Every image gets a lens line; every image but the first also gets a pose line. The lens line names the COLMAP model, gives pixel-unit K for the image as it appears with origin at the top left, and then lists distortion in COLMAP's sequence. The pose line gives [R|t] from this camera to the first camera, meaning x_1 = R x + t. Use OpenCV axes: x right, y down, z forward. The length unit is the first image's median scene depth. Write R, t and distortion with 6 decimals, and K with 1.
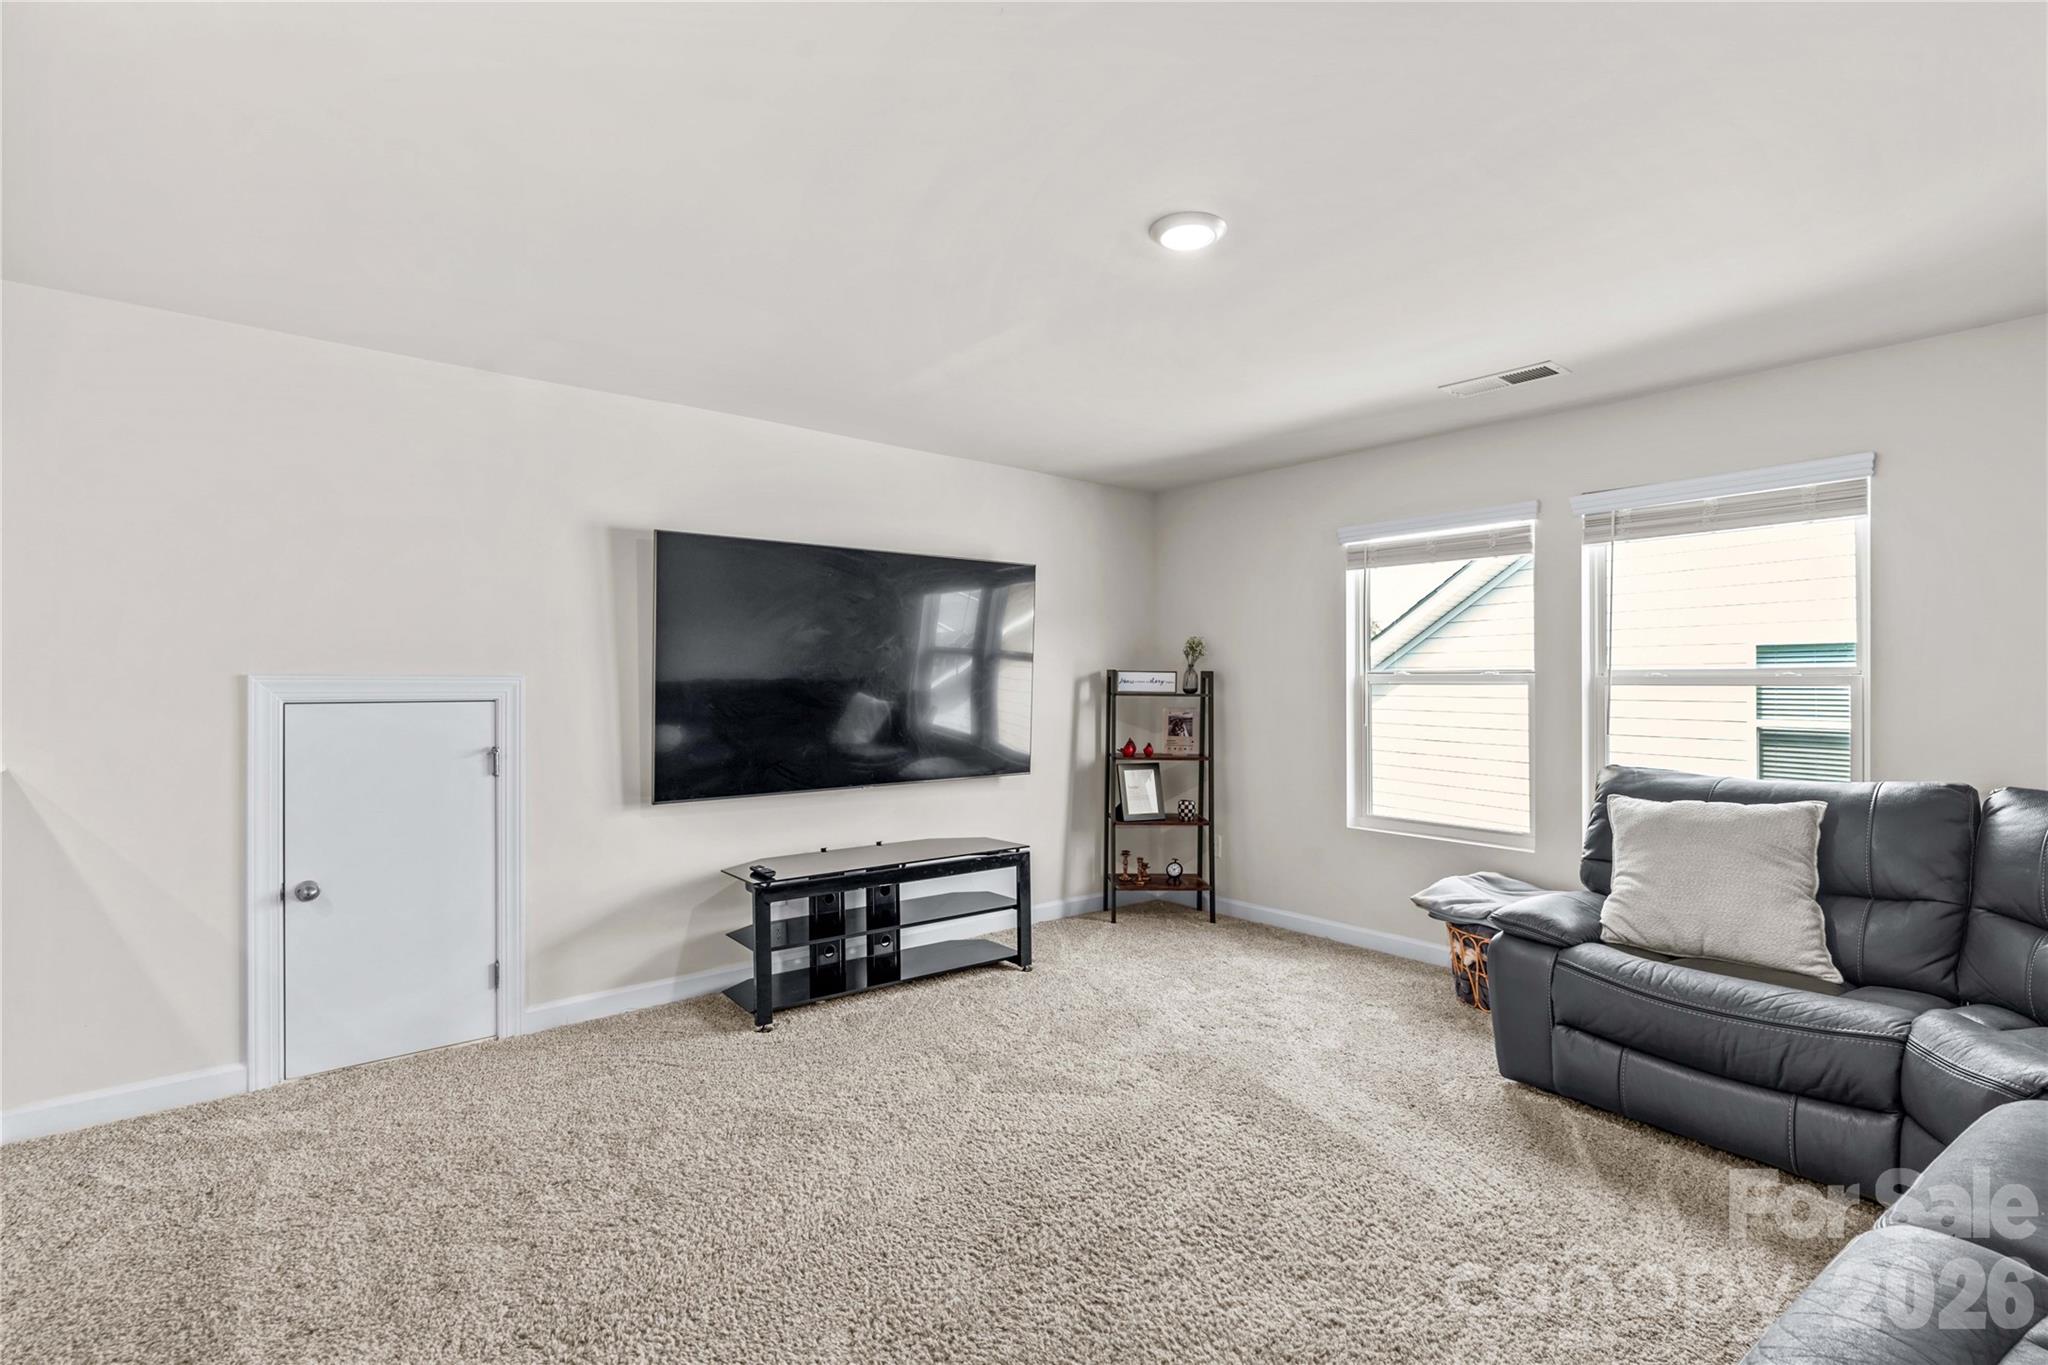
lens RADIAL K [[953.4, 0, 1035.3], [0, 953.4, 679.8], [0, 0, 1]] dist [-0.013786, 0.003667]
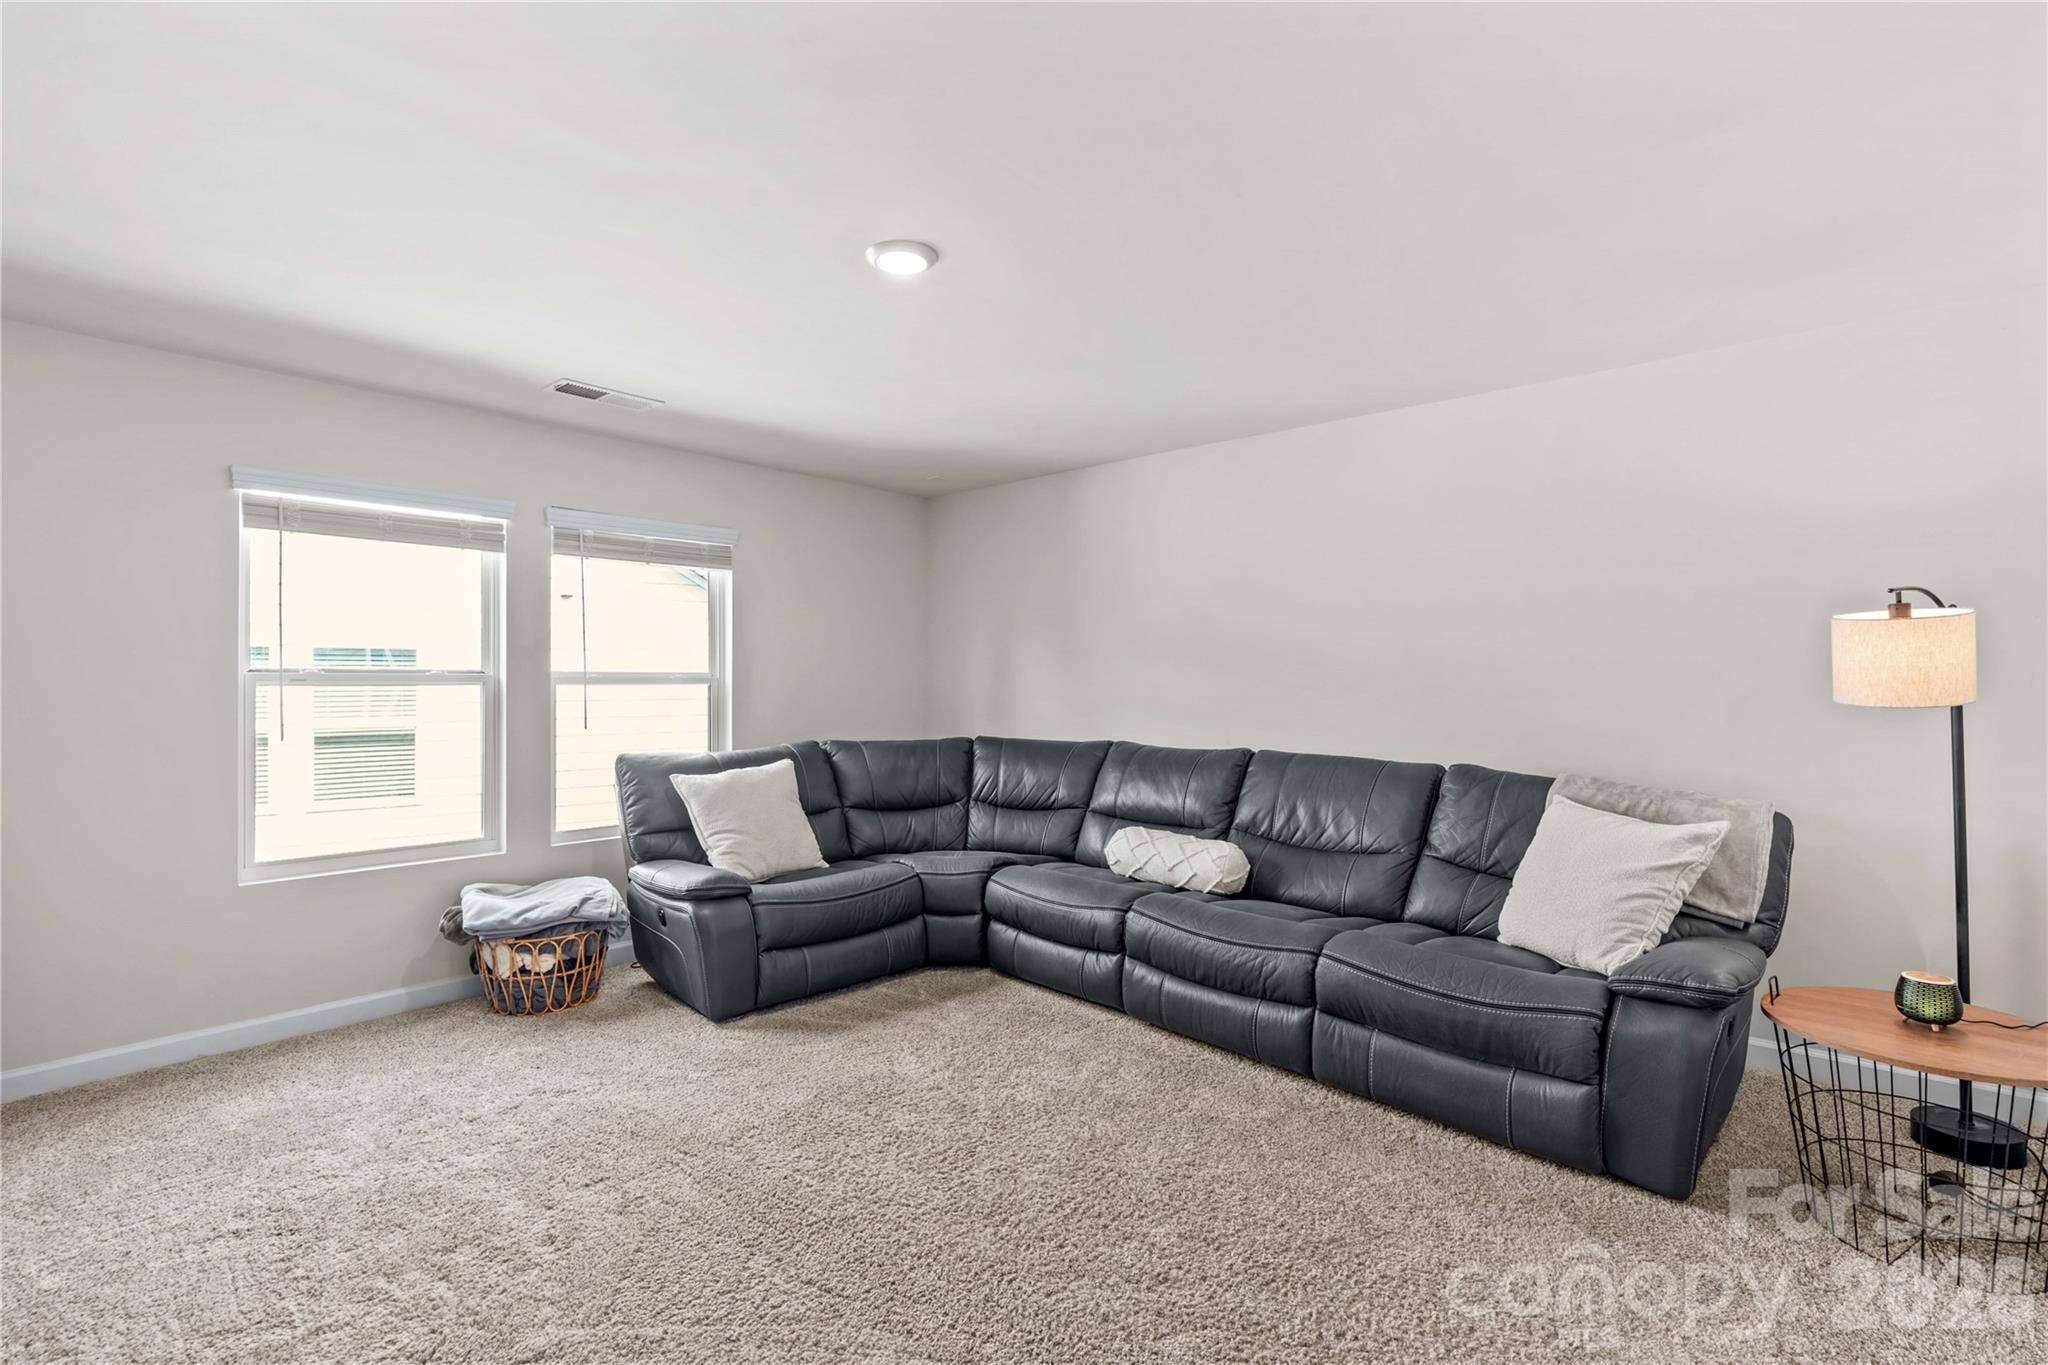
lens RADIAL K [[953.4, 0, 1035.1], [0, 953.4, 681.1], [0, 0, 1]] dist [-0.013786, 0.003667]
pose [[-0.162510, 0.000979, 0.986706, -0.579394], [0.000244, 1.000000, -0.000953, 0.002054], [-0.986707, 0.000086, -0.162510, 0.646232]]
